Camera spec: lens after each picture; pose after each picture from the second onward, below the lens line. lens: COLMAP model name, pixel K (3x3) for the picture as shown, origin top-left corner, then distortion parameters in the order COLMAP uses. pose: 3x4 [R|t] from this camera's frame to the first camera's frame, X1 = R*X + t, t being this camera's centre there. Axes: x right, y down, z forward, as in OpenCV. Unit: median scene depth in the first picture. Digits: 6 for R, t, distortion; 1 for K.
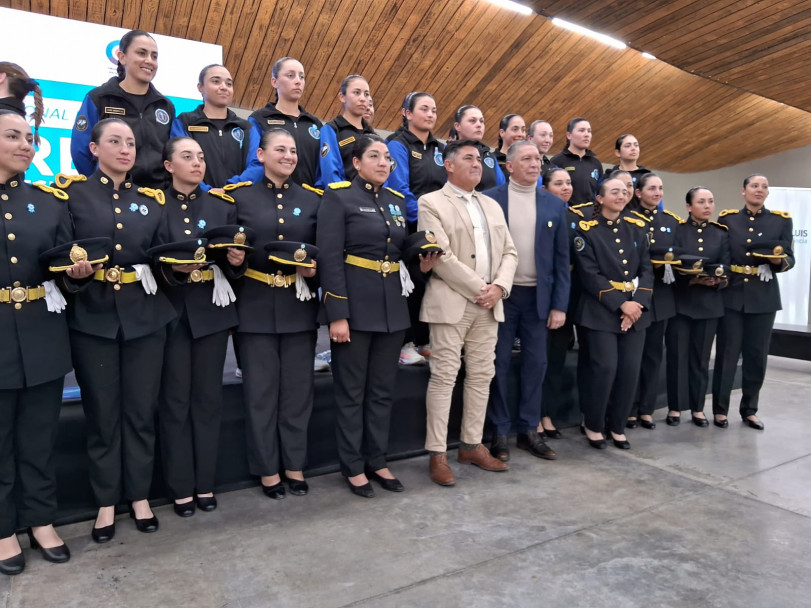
lens RADIAL K [[641.3, 0, 405.6], [0, 641.3, 305.2], [0, 0, 1]] dist [0.004890, -0.048499]
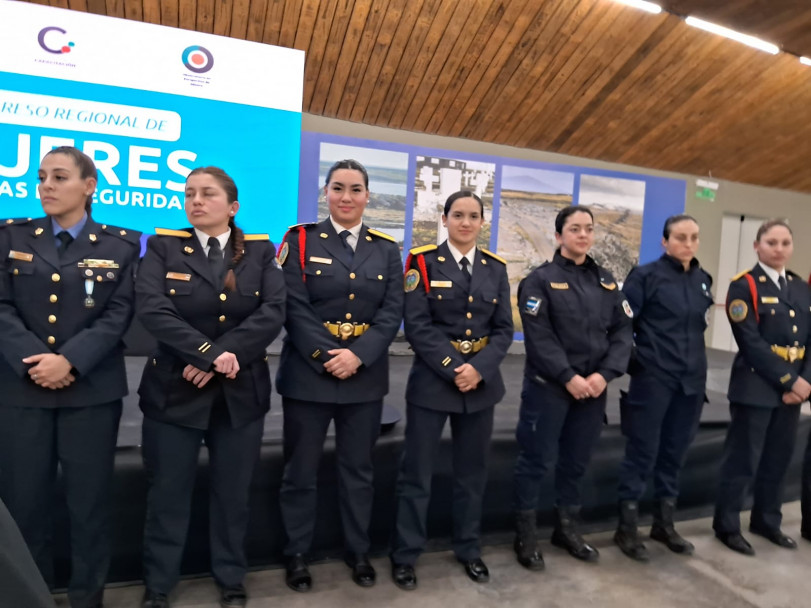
lens RADIAL K [[643.9, 0, 407.4], [0, 643.9, 302.5], [0, 0, 1]] dist [0.078936, -0.200850]
pose [[0.978526, 0.065549, -0.195423, 0.054503], [-0.069449, 0.997499, -0.013163, -0.029051], [0.194071, 0.026452, 0.980631, 0.085404]]
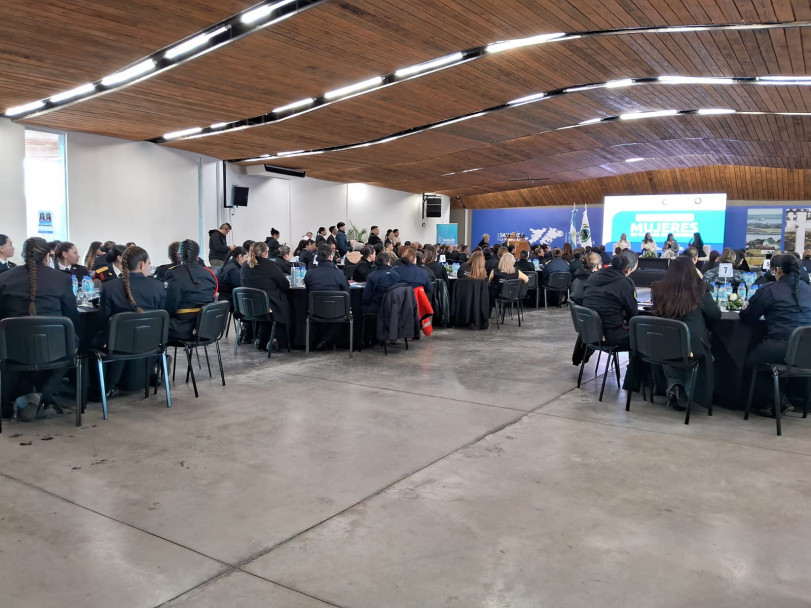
lens RADIAL K [[634.7, 0, 406.5], [0, 634.7, 305.4], [0, 0, 1]] dist [0.069931, -0.160187]
pose [[0.451701, 0.089309, -0.887688, 1.726080], [-0.073123, 0.995336, 0.062930, 0.105641], [0.889168, 0.036484, 0.456125, -1.793357]]
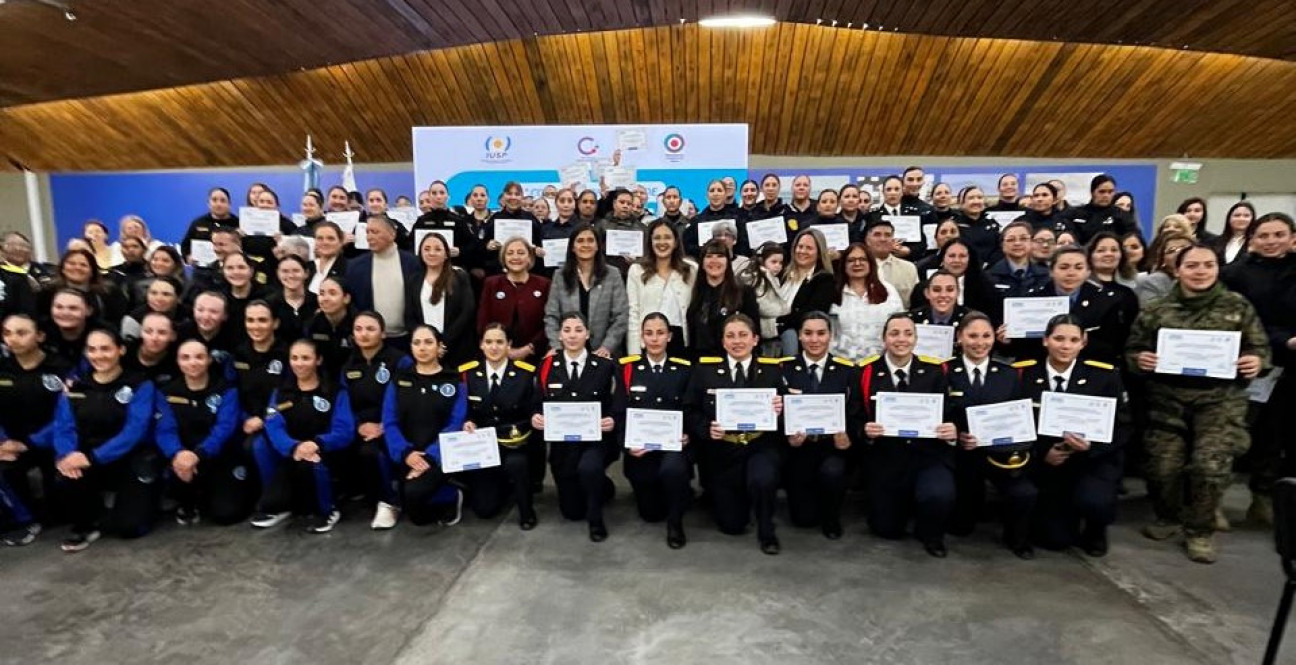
lens RADIAL K [[705.5, 0, 645.2], [0, 705.5, 364.3], [0, 0, 1]] dist [-0.004388, -0.000400]
pose [[0.826944, 0.073005, -0.557525, 0.293118], [-0.029171, 0.995770, 0.087124, -0.030459], [0.561527, -0.055783, 0.825576, -0.252522]]
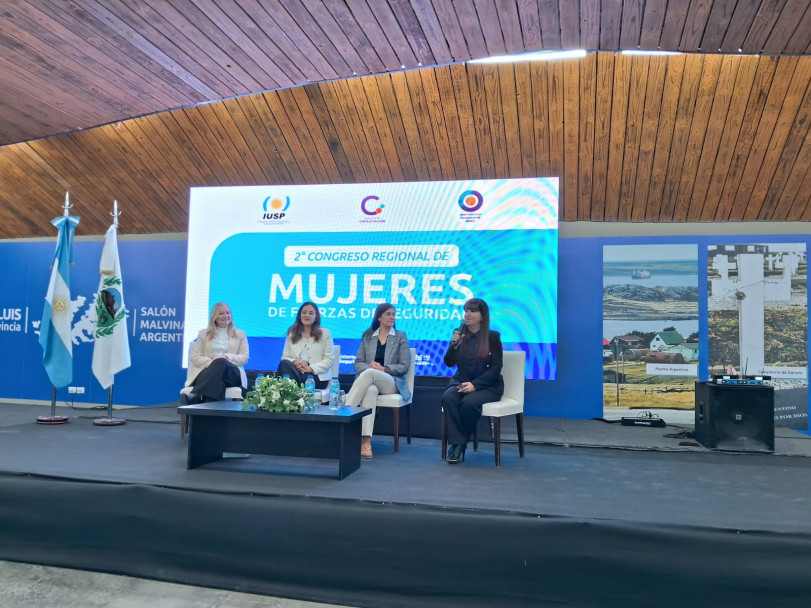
lens RADIAL K [[634.7, 0, 406.5], [0, 634.7, 305.4], [0, 0, 1]] dist [0.069931, -0.160187]
pose [[0.714419, -0.029701, -0.699087, 0.218441], [-0.067406, 0.991531, -0.111010, -0.041035], [0.696464, 0.126431, 0.706367, 0.066535]]
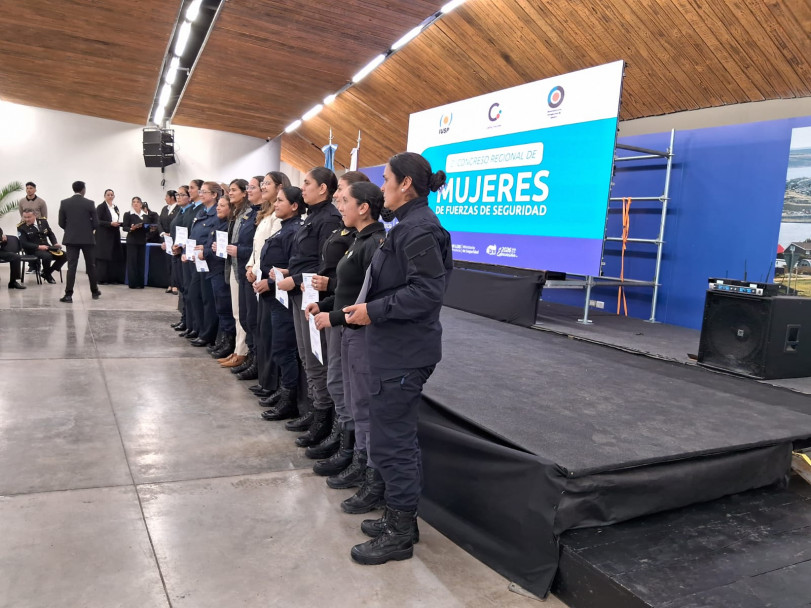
lens RADIAL K [[634.7, 0, 406.5], [0, 634.7, 305.4], [0, 0, 1]] dist [0.069931, -0.160187]
pose [[-0.058299, 0.101250, -0.993151, 0.603490], [-0.144341, 0.983535, 0.108743, -0.067212], [0.987809, 0.149692, -0.042725, 0.601260]]
